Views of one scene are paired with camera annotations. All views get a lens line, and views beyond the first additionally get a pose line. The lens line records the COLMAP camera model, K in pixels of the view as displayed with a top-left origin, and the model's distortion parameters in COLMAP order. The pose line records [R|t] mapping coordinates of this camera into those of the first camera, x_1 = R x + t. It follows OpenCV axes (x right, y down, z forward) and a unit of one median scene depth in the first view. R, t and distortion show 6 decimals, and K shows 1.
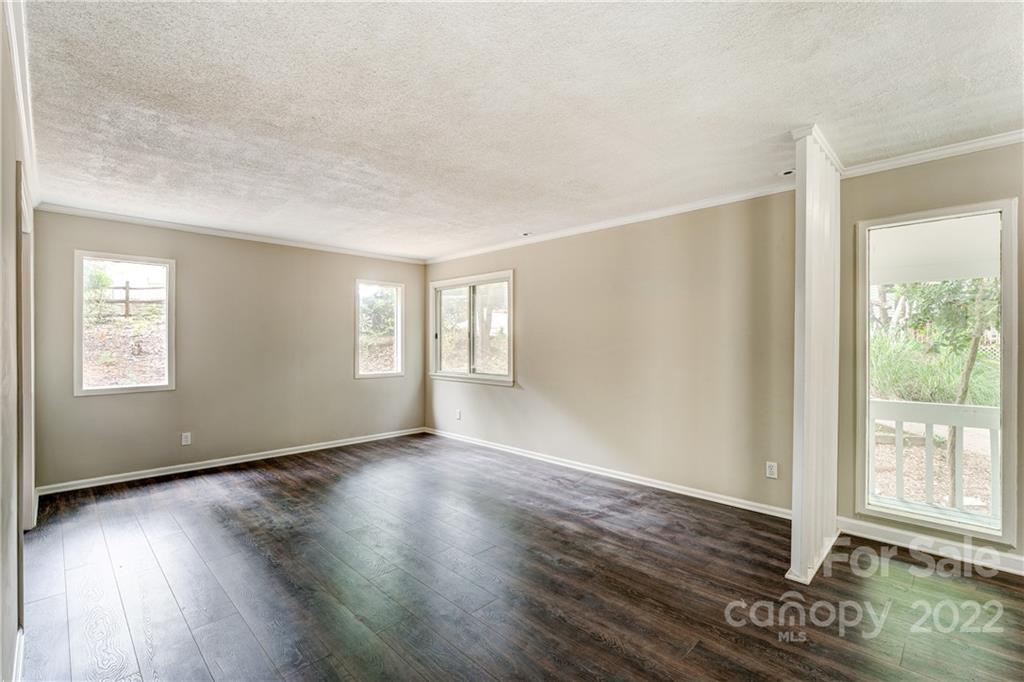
lens RADIAL K [[458.4, 0, 504.7], [0, 458.4, 338.1], [0, 0, 1]] dist [-0.002692, 0.000276]
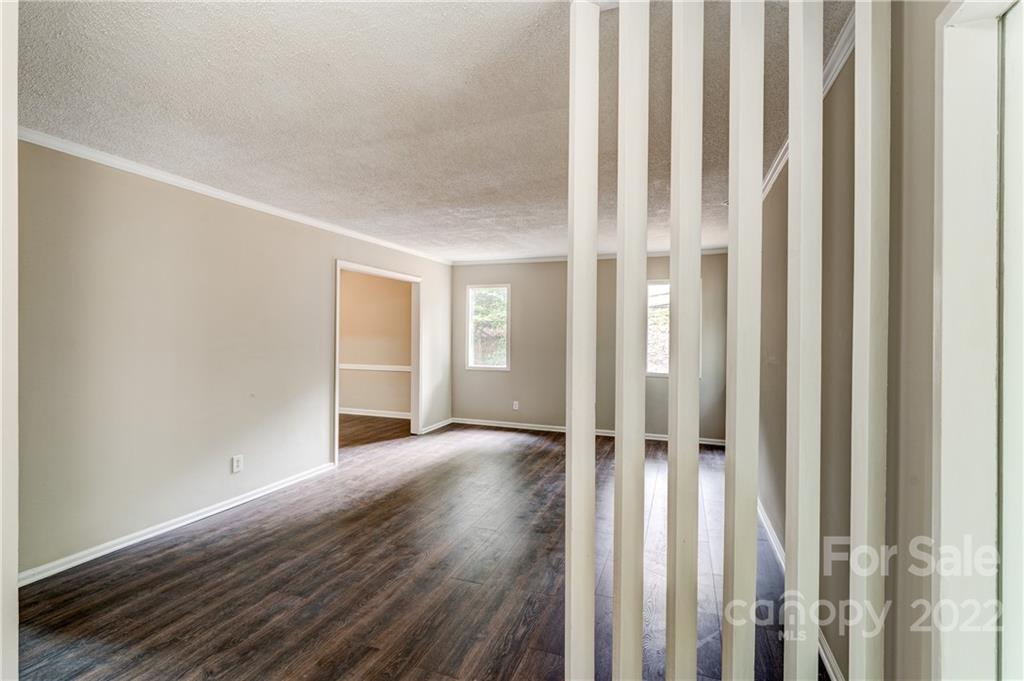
lens RADIAL K [[458.4, 0, 511.3], [0, 458.4, 337.6], [0, 0, 1]] dist [-0.002692, 0.000276]
pose [[0.427963, 0.006346, -0.903774, 0.915826], [-0.005013, 0.999977, 0.004648, -0.008007], [0.903782, 0.002541, 0.427985, 0.534817]]
